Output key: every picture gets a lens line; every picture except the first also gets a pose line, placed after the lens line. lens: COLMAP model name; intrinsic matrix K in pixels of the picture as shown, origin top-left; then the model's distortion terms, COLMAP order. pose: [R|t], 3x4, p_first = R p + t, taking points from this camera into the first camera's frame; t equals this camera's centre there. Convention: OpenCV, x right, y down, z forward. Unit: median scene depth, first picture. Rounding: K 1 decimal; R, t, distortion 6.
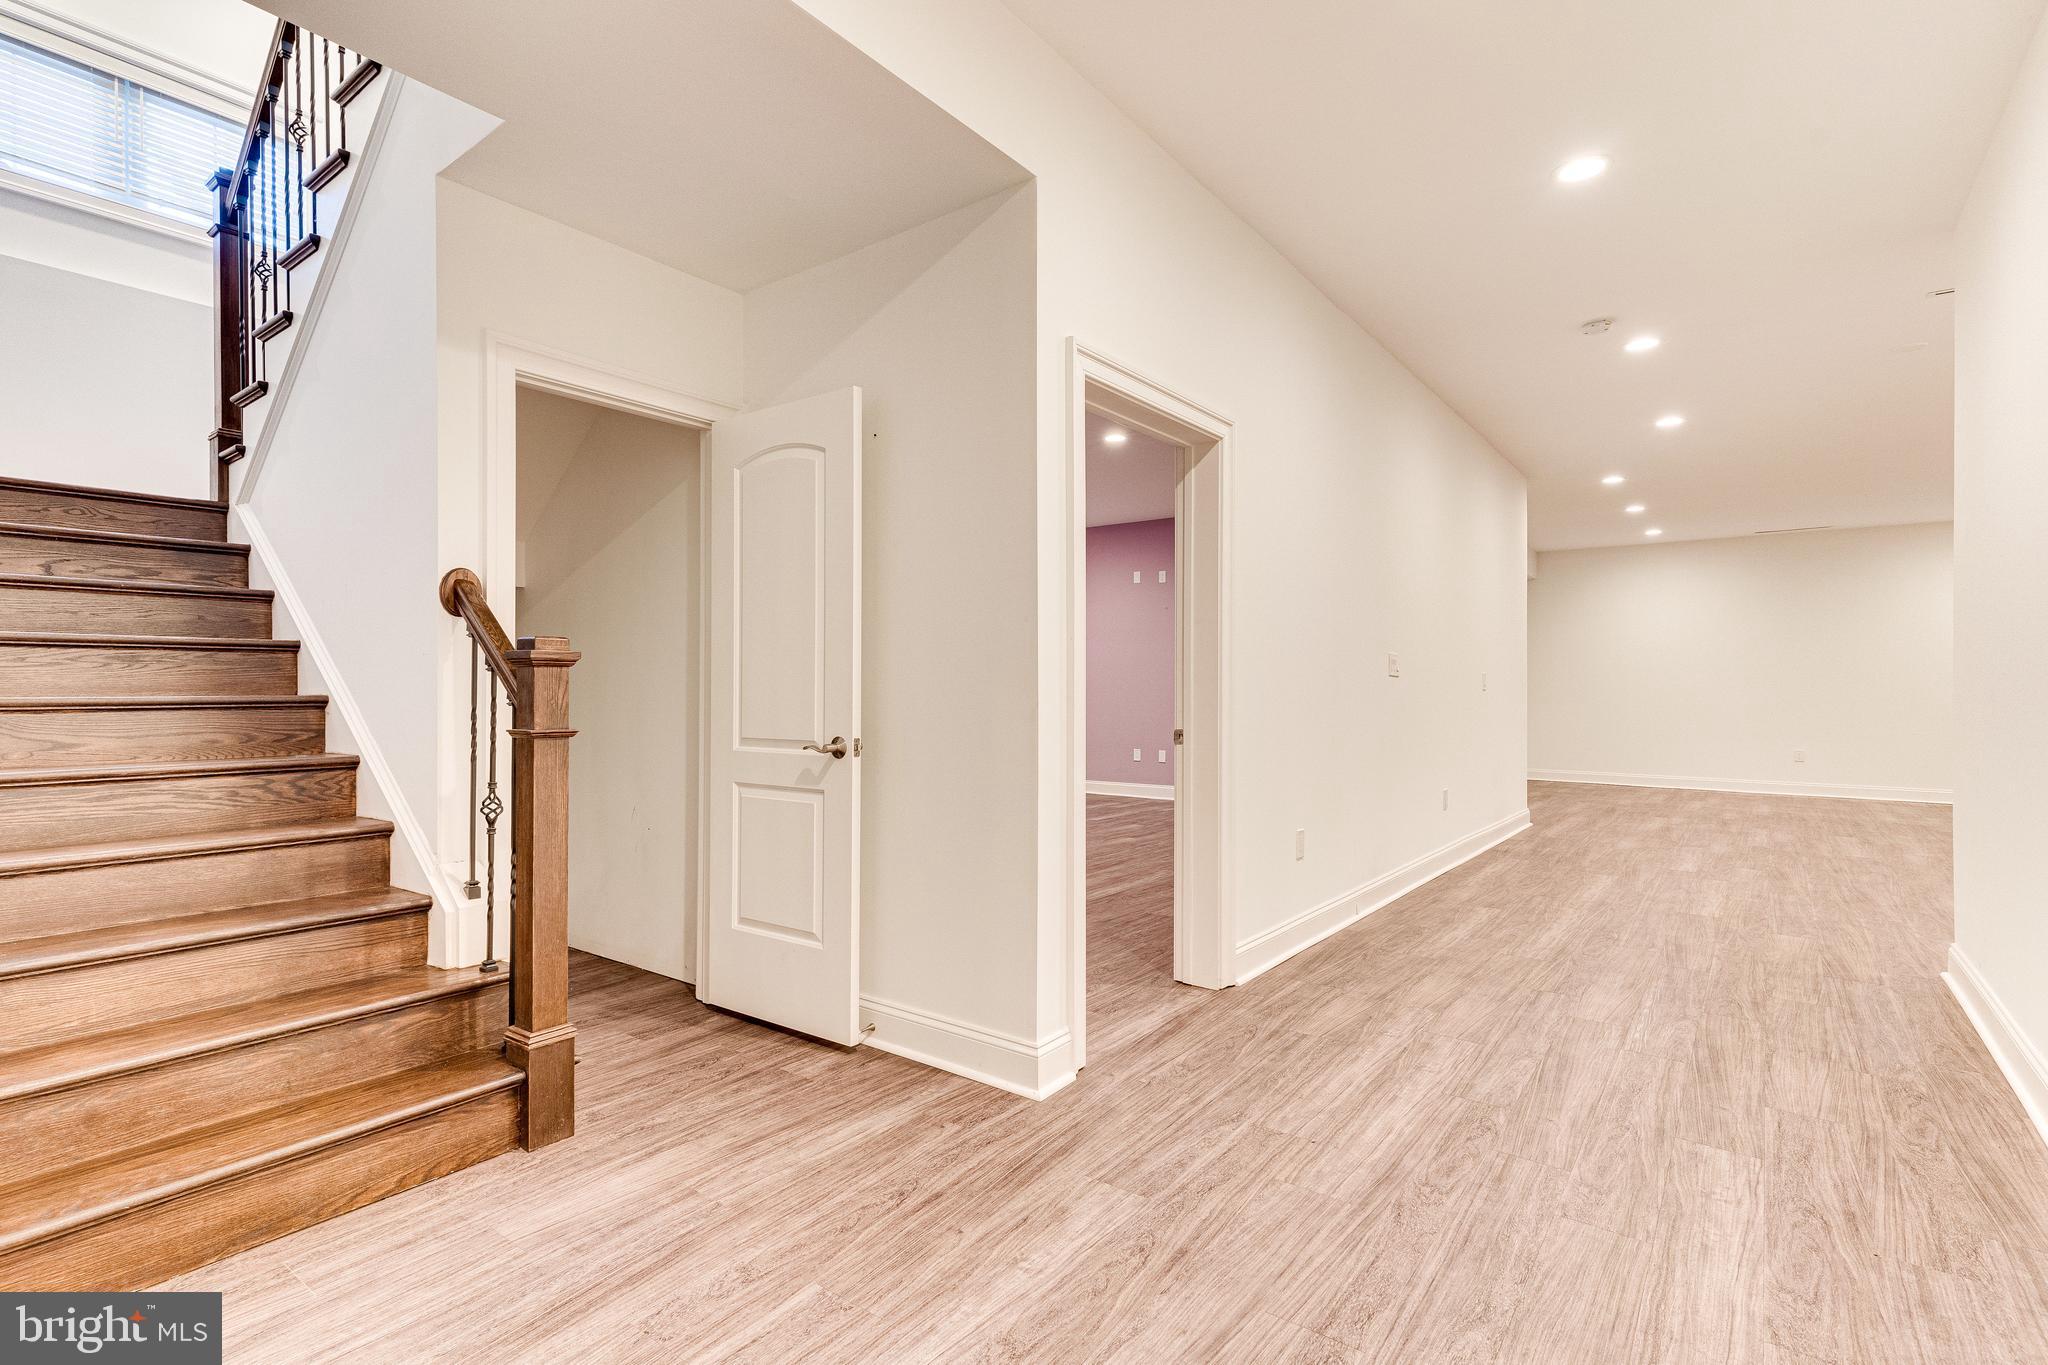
lens RADIAL K [[982.5, 0, 1019.3], [0, 982.5, 682.9], [0, 0, 1]] dist [0.015950, -0.001824]
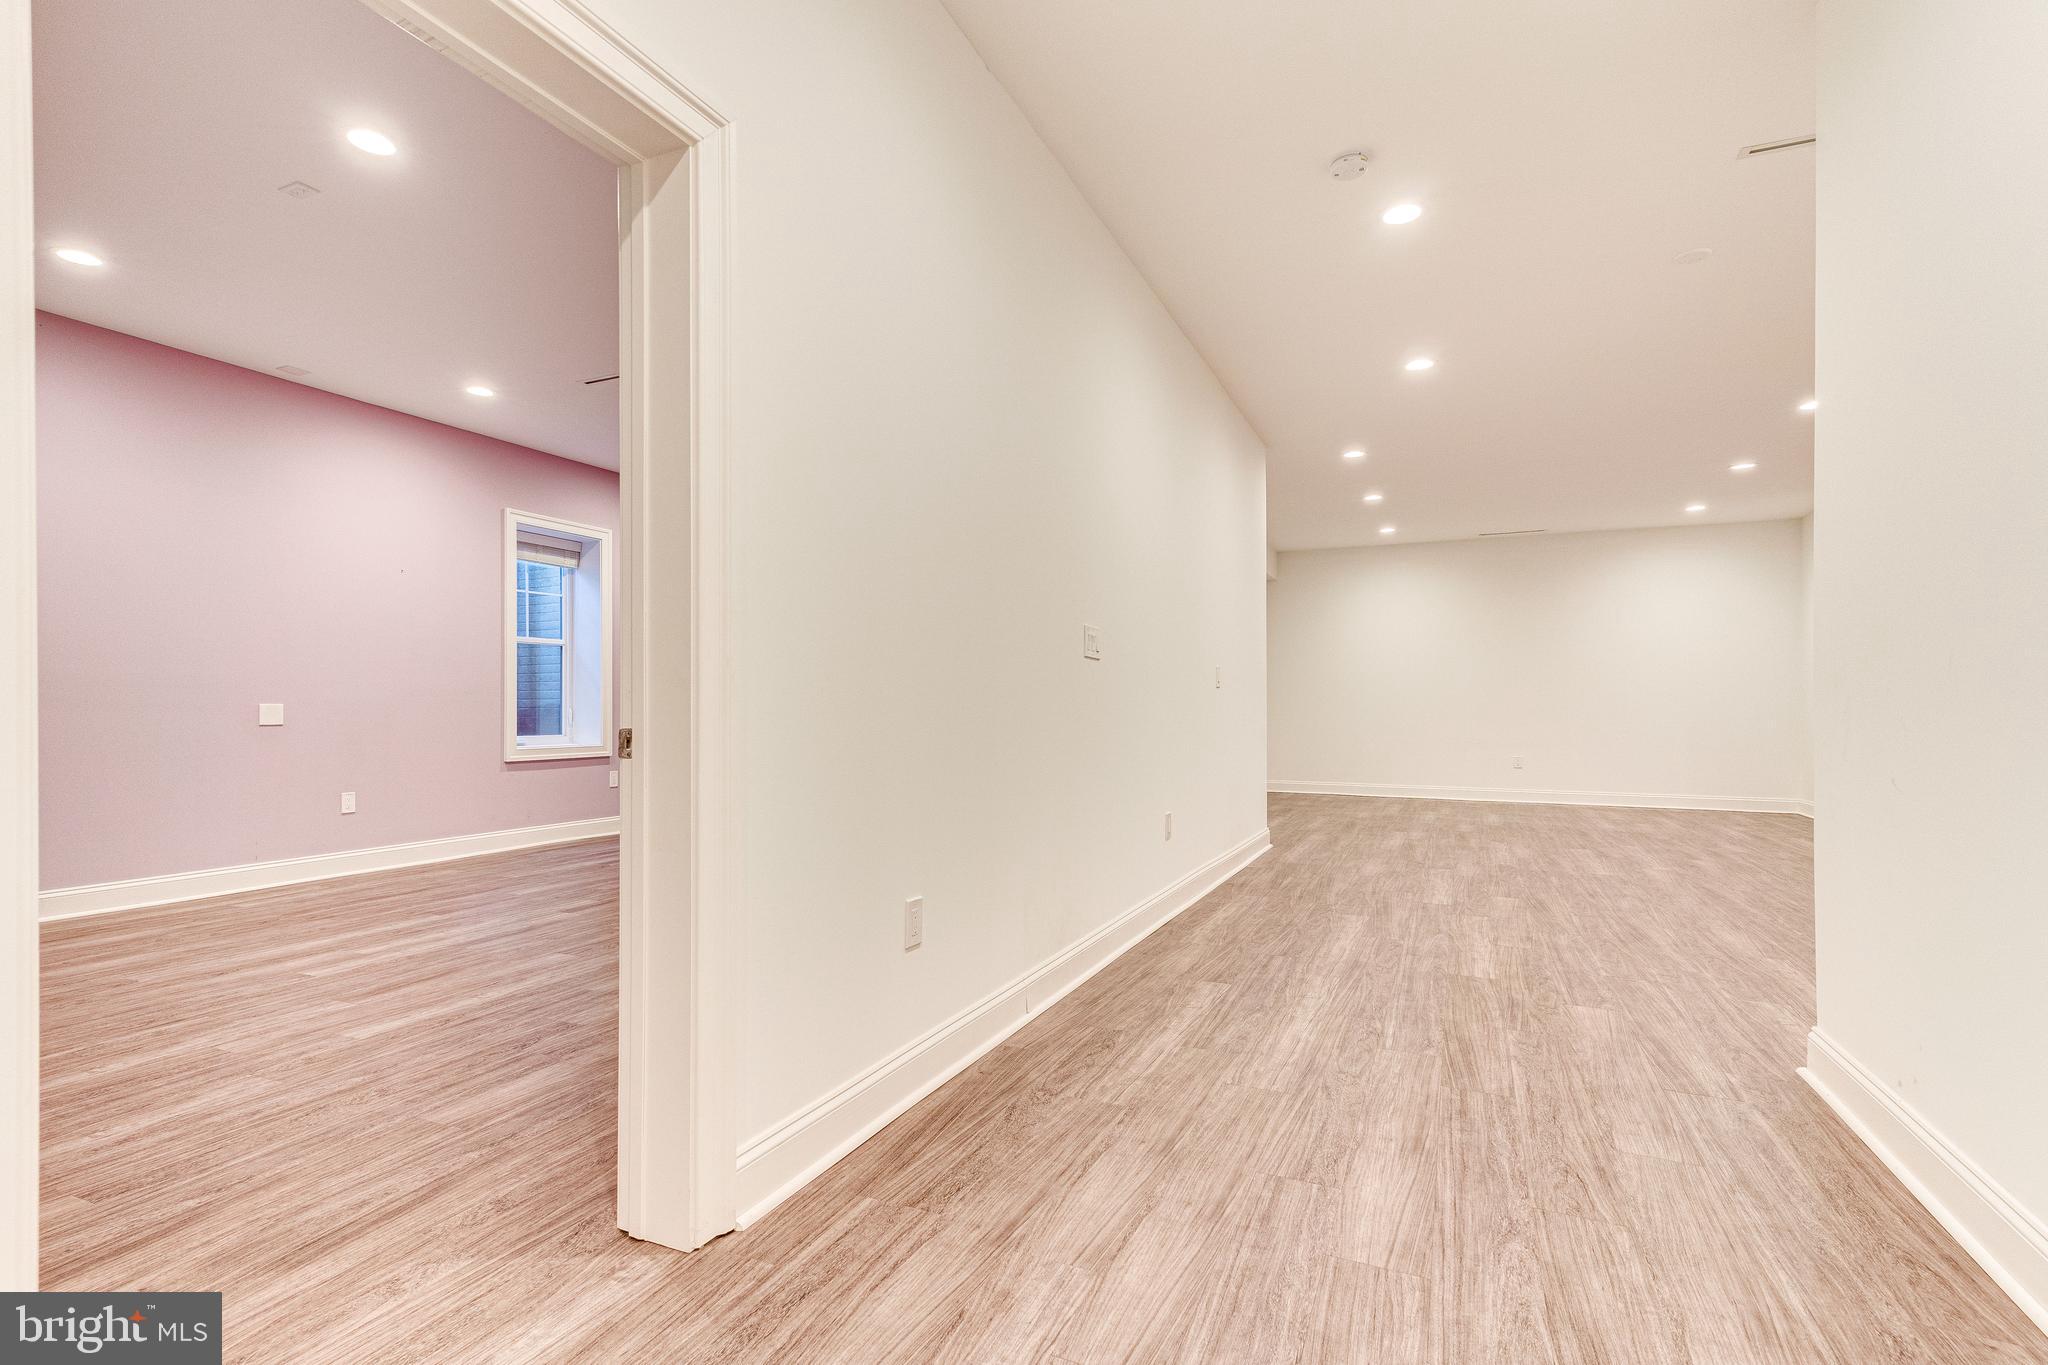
lens RADIAL K [[982.5, 0, 1019.3], [0, 982.5, 682.9], [0, 0, 1]] dist [0.015950, -0.001824]
pose [[0.974607, 0.004532, 0.223876, 0.246245], [-0.000991, 0.999873, -0.015926, 0.032098], [-0.223919, 0.015299, 0.974488, 0.463032]]
